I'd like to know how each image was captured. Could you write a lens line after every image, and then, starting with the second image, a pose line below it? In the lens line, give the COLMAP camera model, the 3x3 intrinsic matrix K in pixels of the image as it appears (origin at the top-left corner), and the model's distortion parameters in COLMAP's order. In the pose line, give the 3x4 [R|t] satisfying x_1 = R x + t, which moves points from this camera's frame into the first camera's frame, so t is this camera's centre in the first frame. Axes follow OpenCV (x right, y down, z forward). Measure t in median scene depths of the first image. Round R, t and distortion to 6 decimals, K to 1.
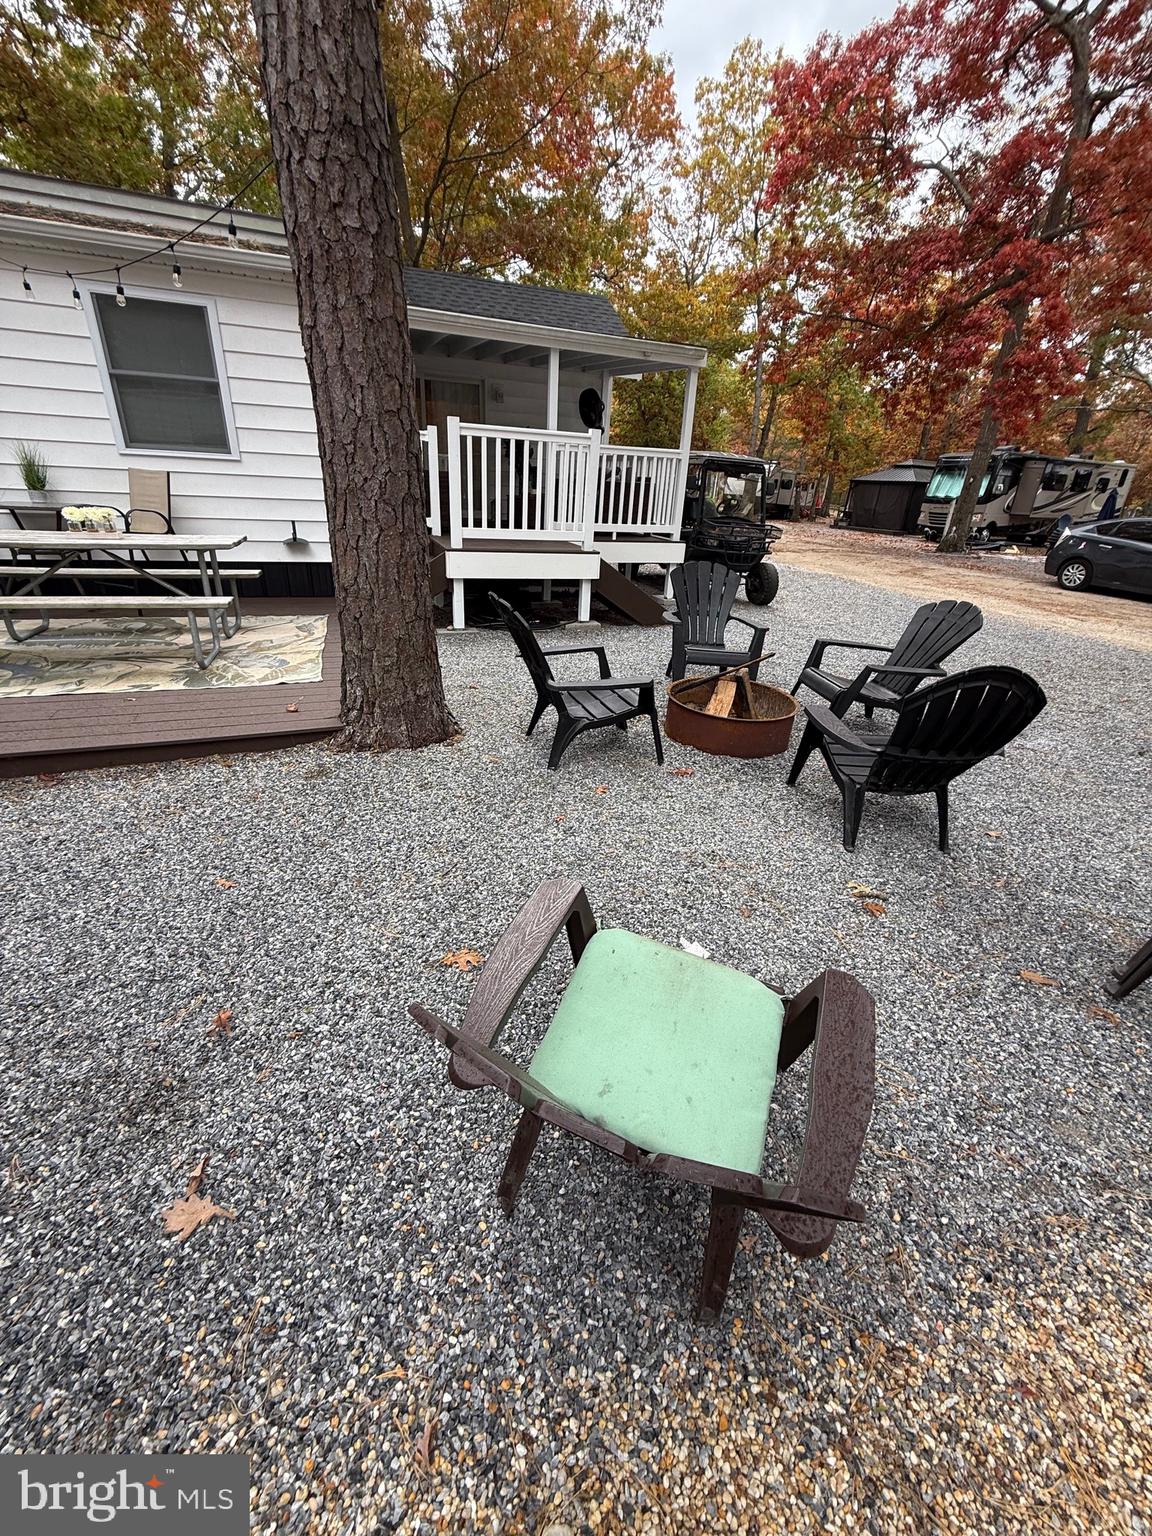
lens RADIAL K [[608.0, 0, 574.7], [0, 608.0, 761.7], [0, 0, 1]] dist [0.002454, -0.000293]
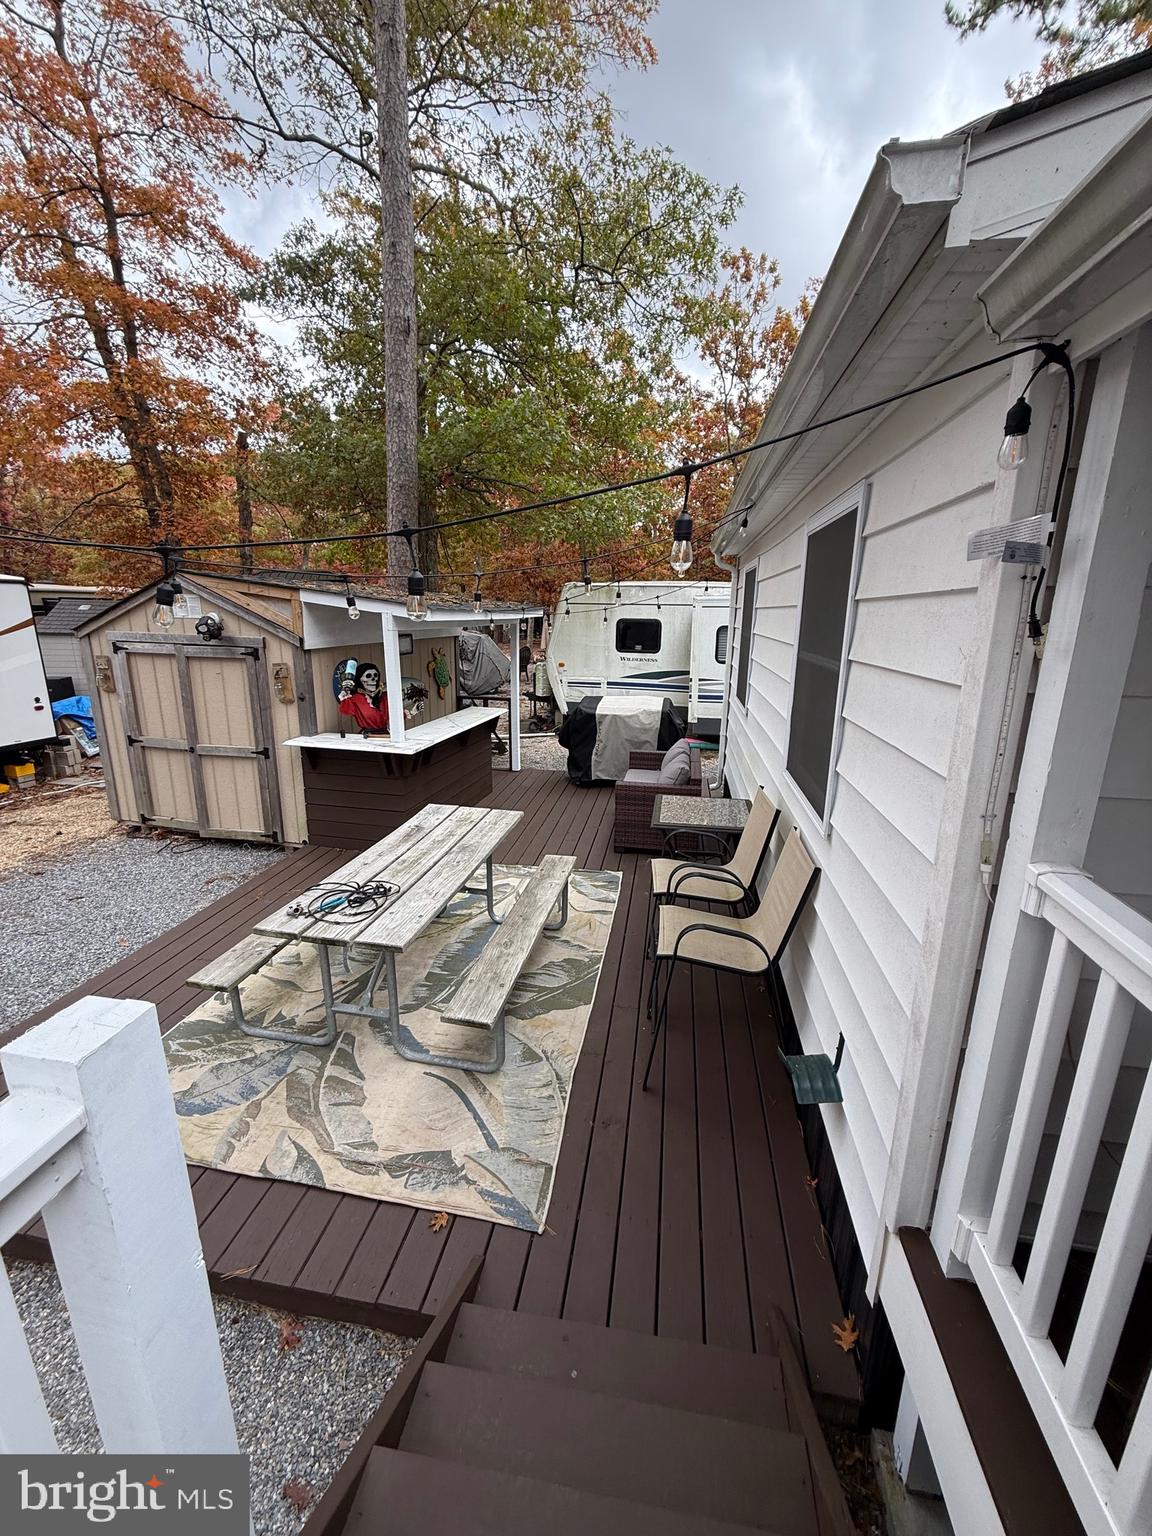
lens RADIAL K [[608.0, 0, 574.7], [0, 608.0, 761.7], [0, 0, 1]] dist [0.002454, -0.000293]
pose [[-0.461382, 0.155832, -0.873409, -0.170401], [-0.399123, 0.842754, 0.361201, -0.837807], [0.792356, 0.515250, -0.326635, 1.322949]]
